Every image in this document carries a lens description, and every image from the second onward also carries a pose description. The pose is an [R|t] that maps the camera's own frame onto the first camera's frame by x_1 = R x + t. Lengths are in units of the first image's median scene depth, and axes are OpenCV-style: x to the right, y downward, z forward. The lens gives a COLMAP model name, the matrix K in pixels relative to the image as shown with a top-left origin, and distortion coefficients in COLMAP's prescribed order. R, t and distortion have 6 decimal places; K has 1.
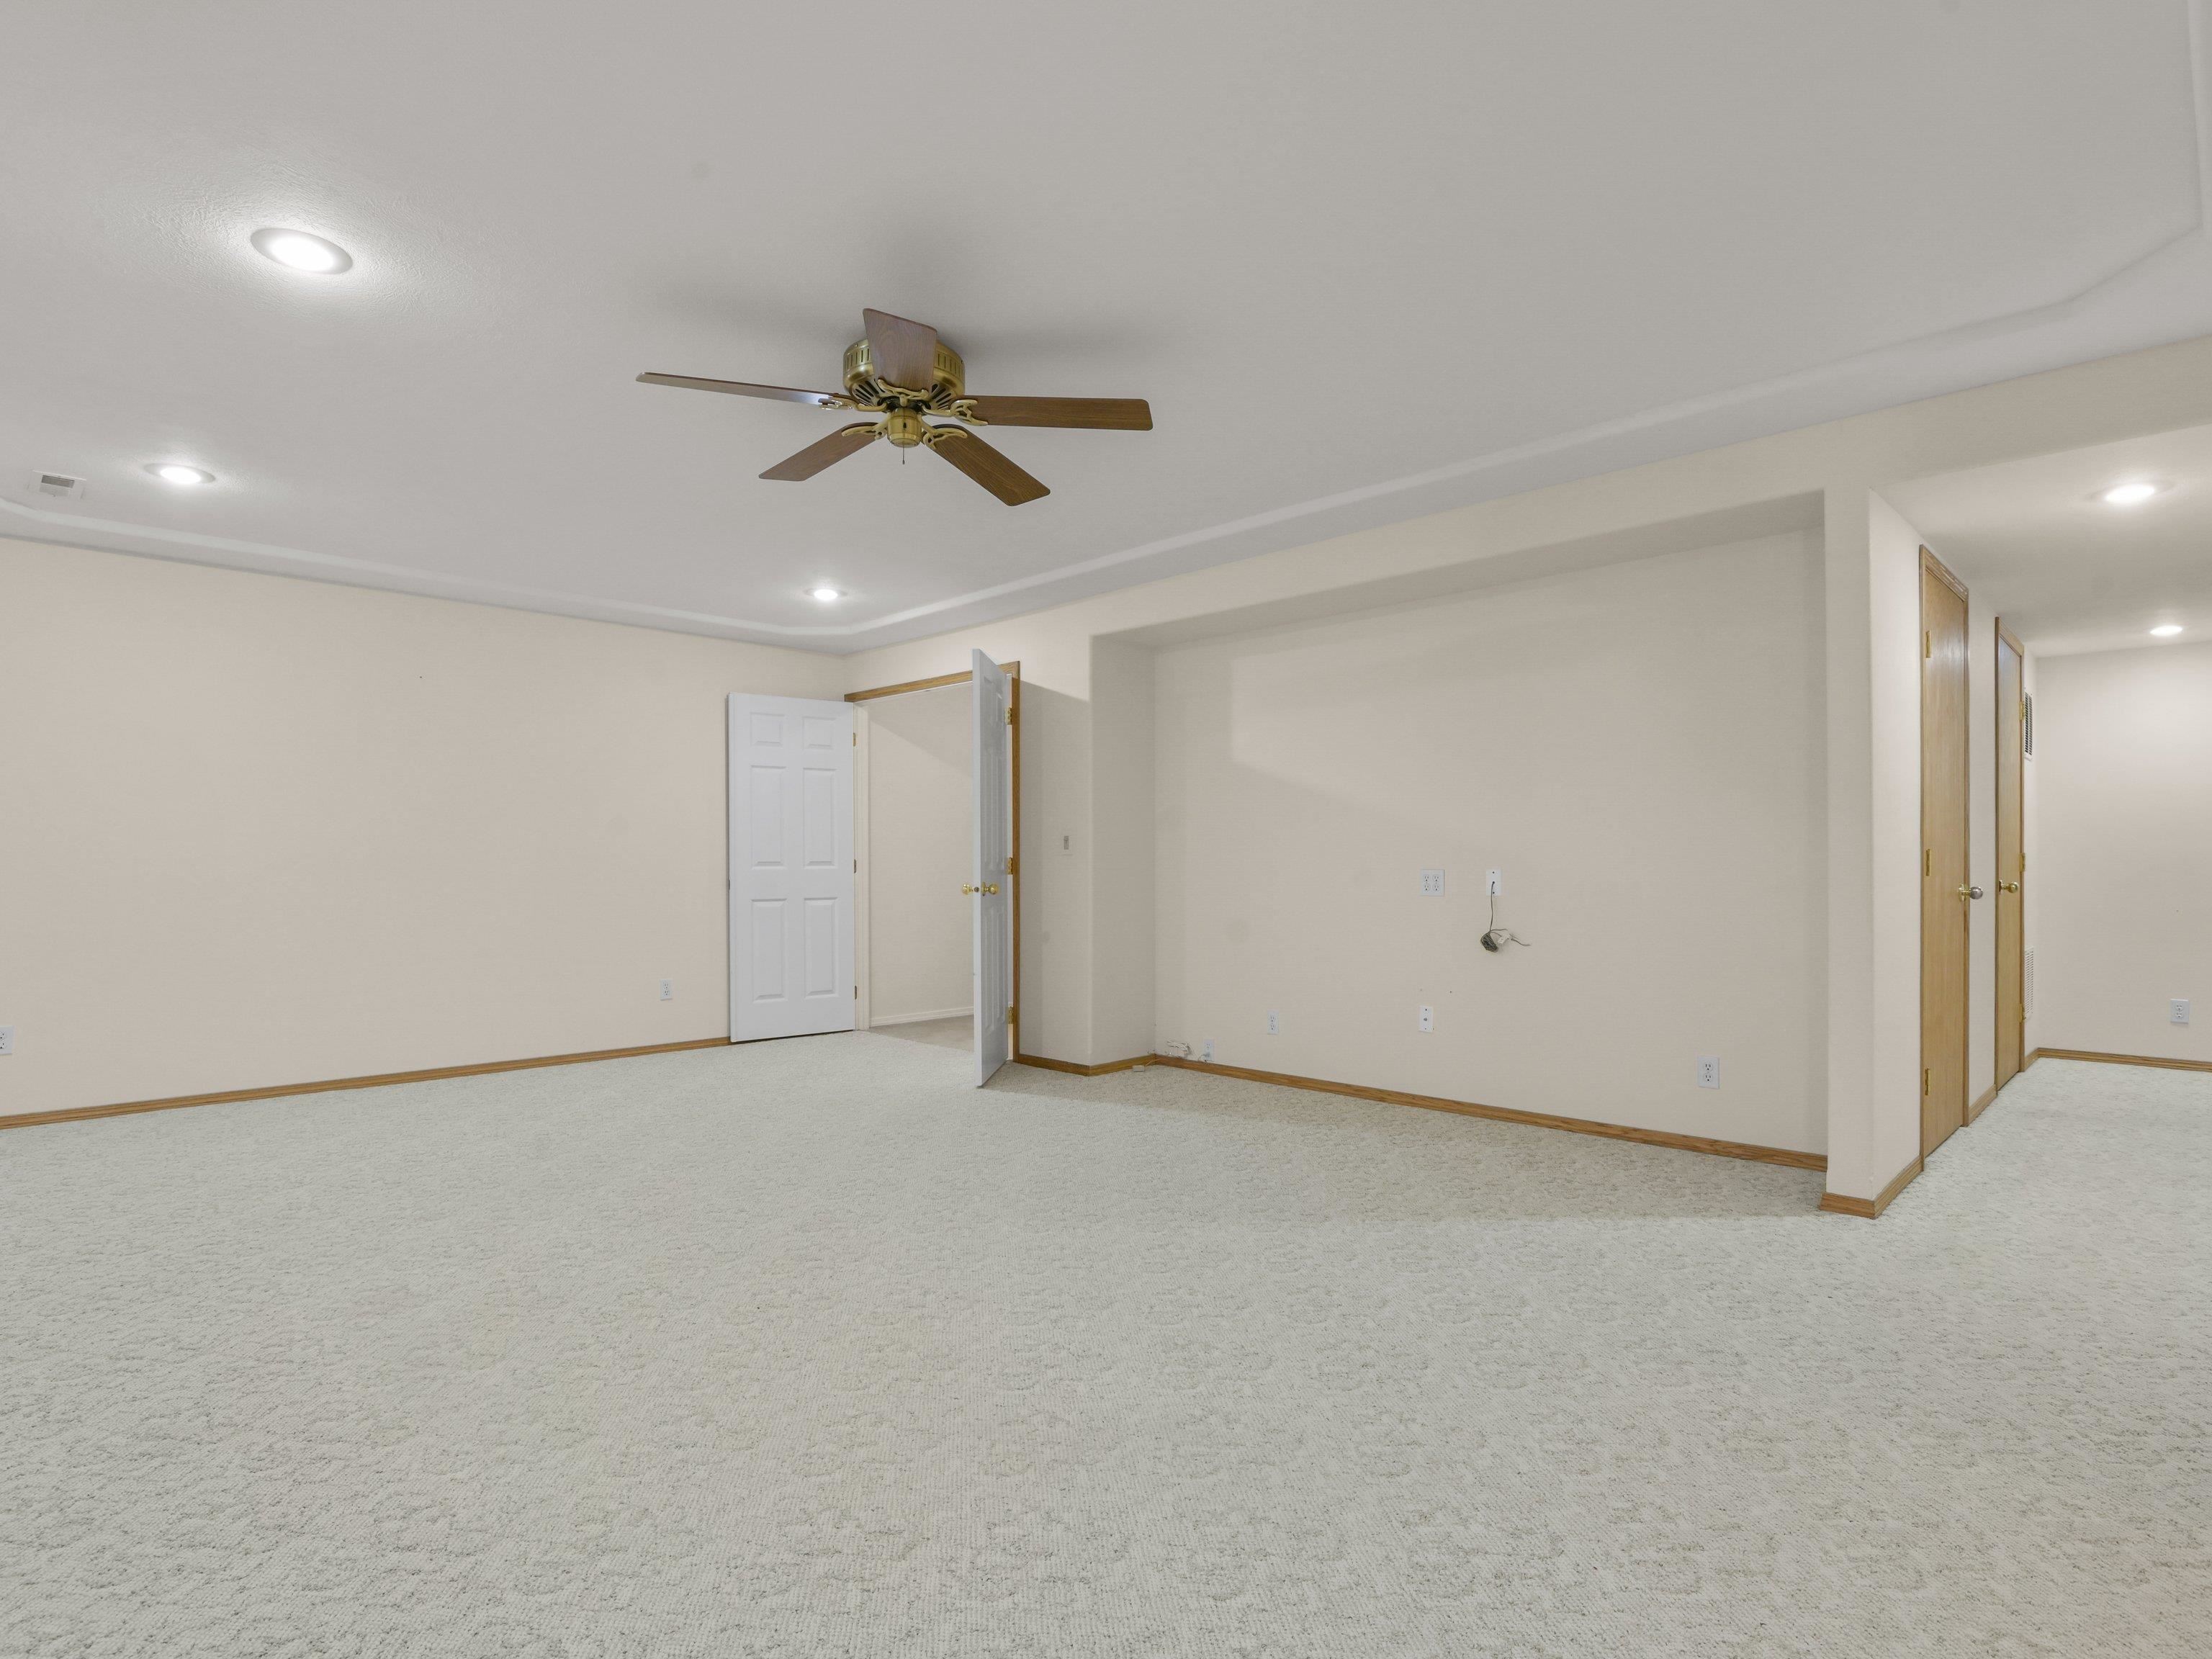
lens RADIAL K [[1142.4, 0, 1129.3], [0, 1142.4, 834.5], [0, 0, 1]] dist [-0.001823, -0.021766]
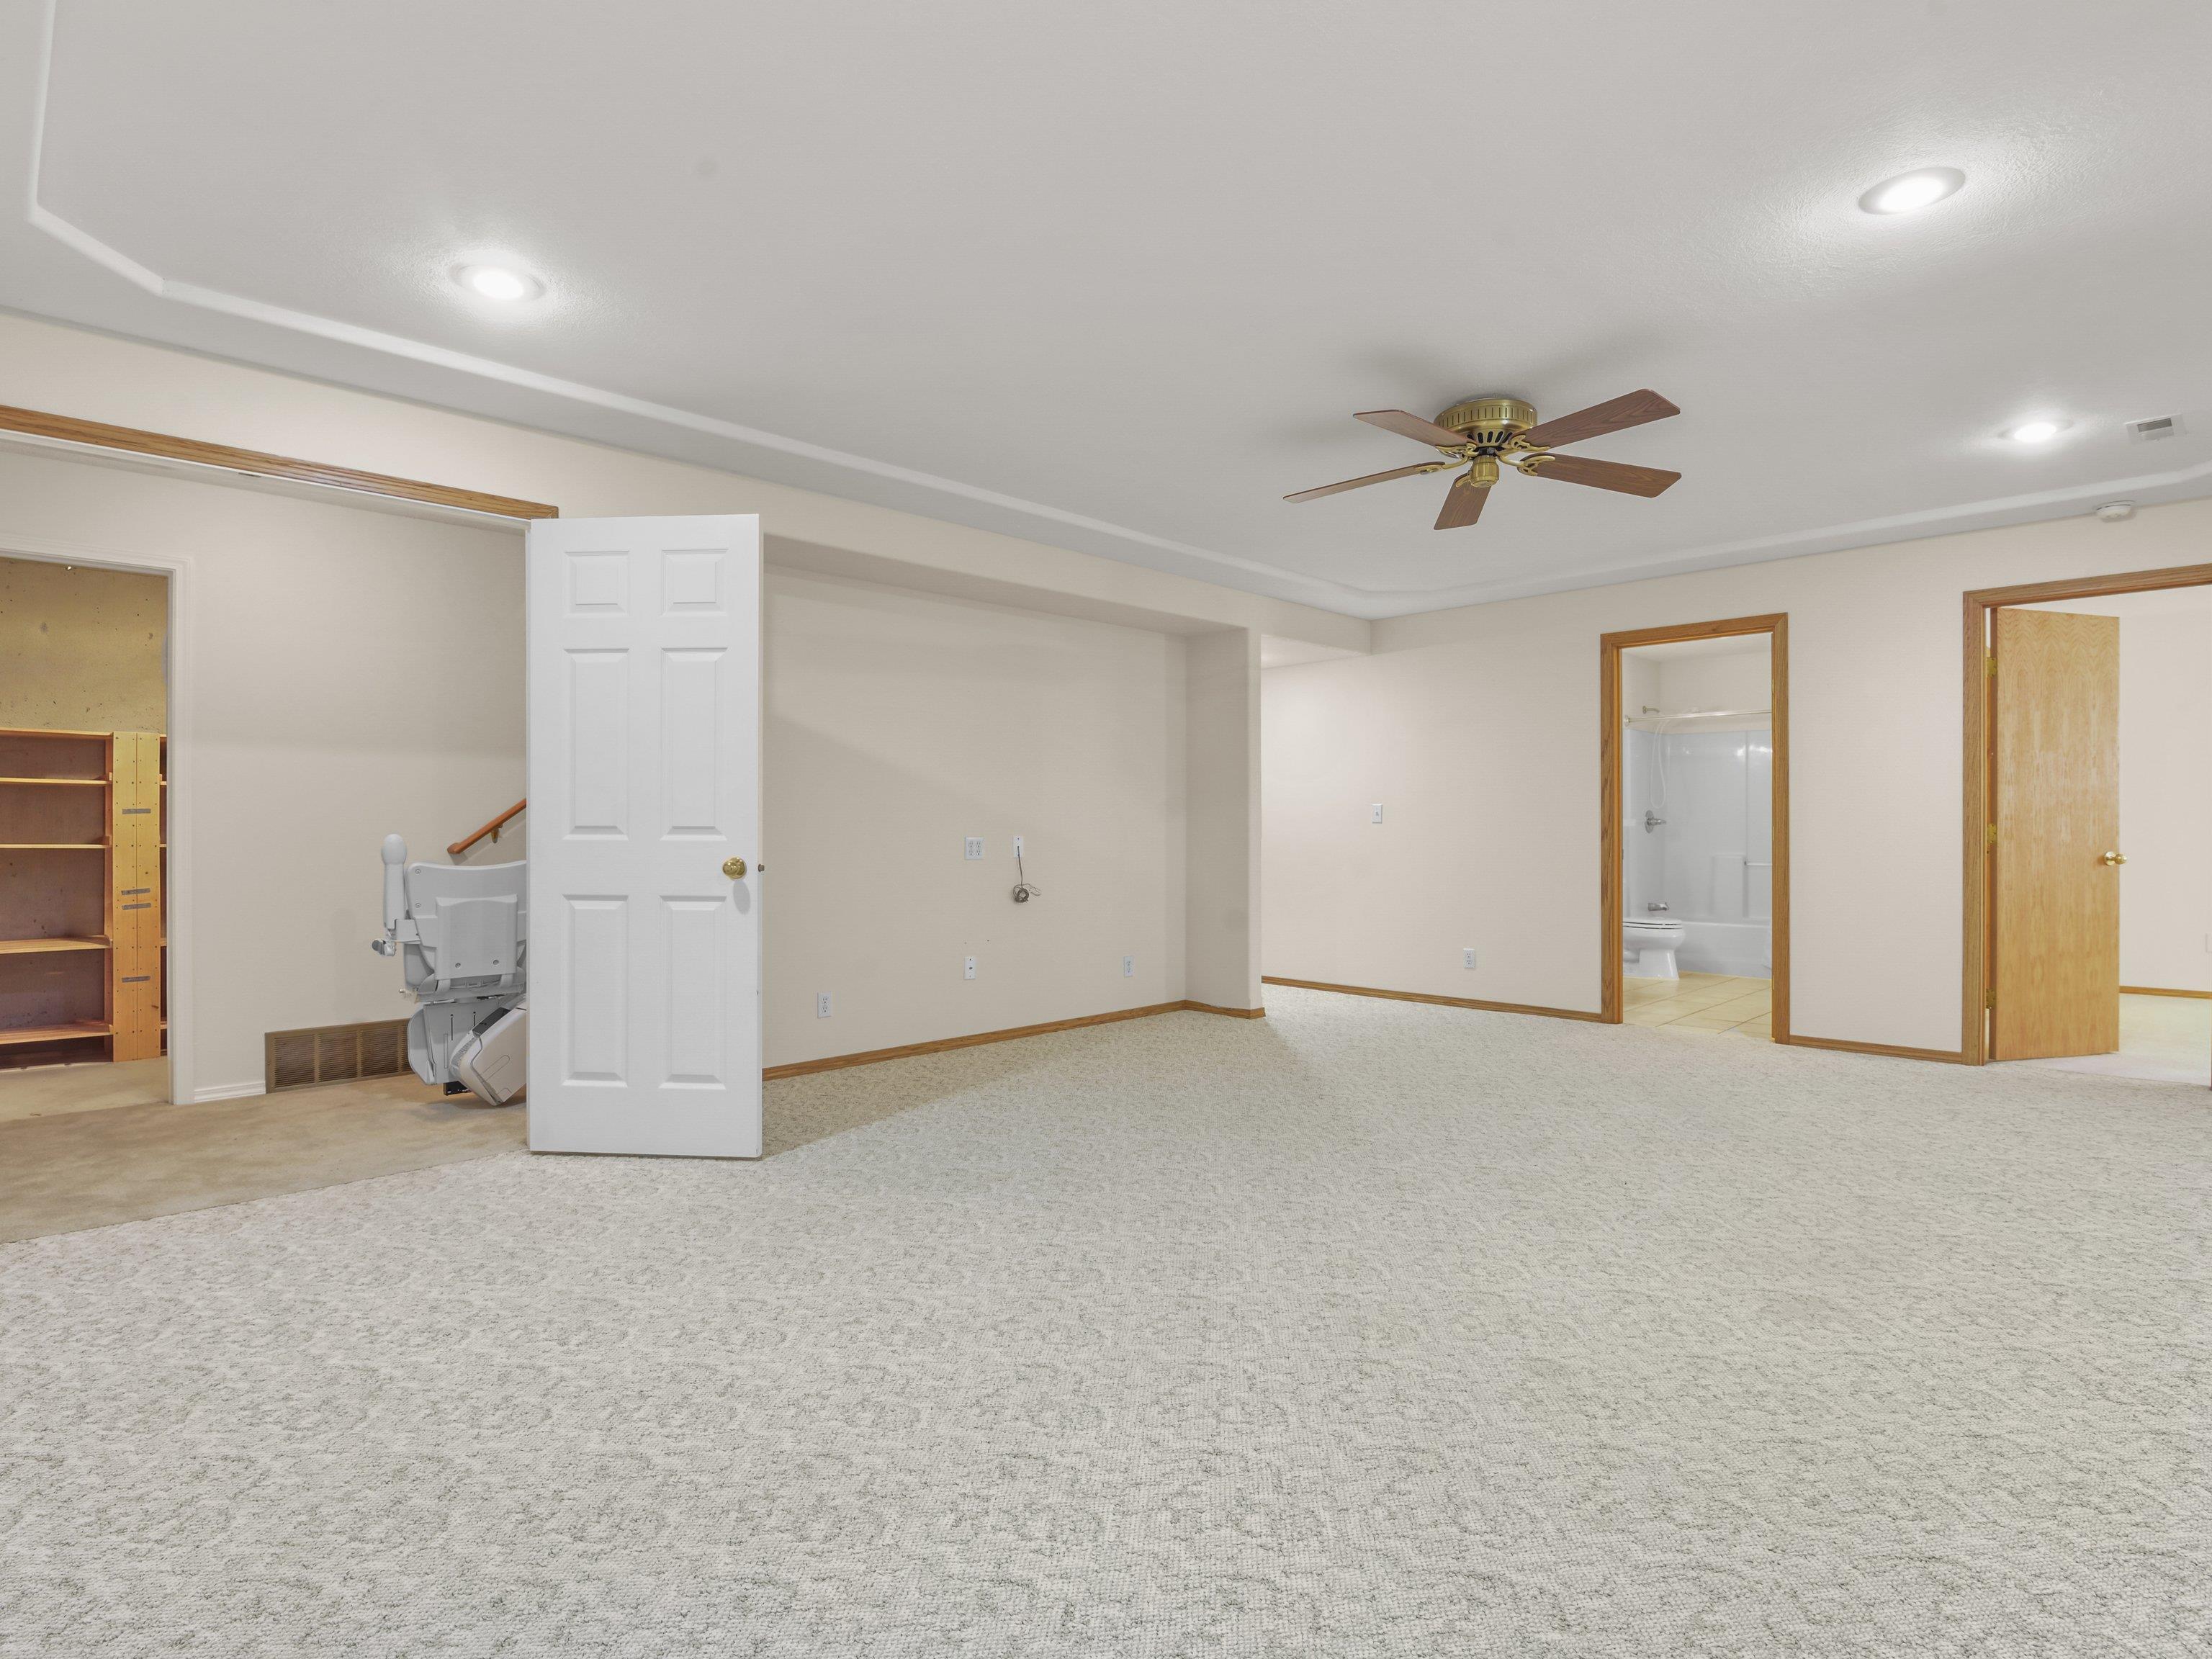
lens RADIAL K [[1143.2, 0, 1090.1], [0, 1143.2, 830.4], [0, 0, 1]] dist [0.000781, -0.002093]
pose [[0.012277, 0.005159, 0.999911, -0.921423], [-0.016380, 0.999854, -0.004958, 0.028513], [-0.999790, -0.016318, 0.012360, 0.904897]]
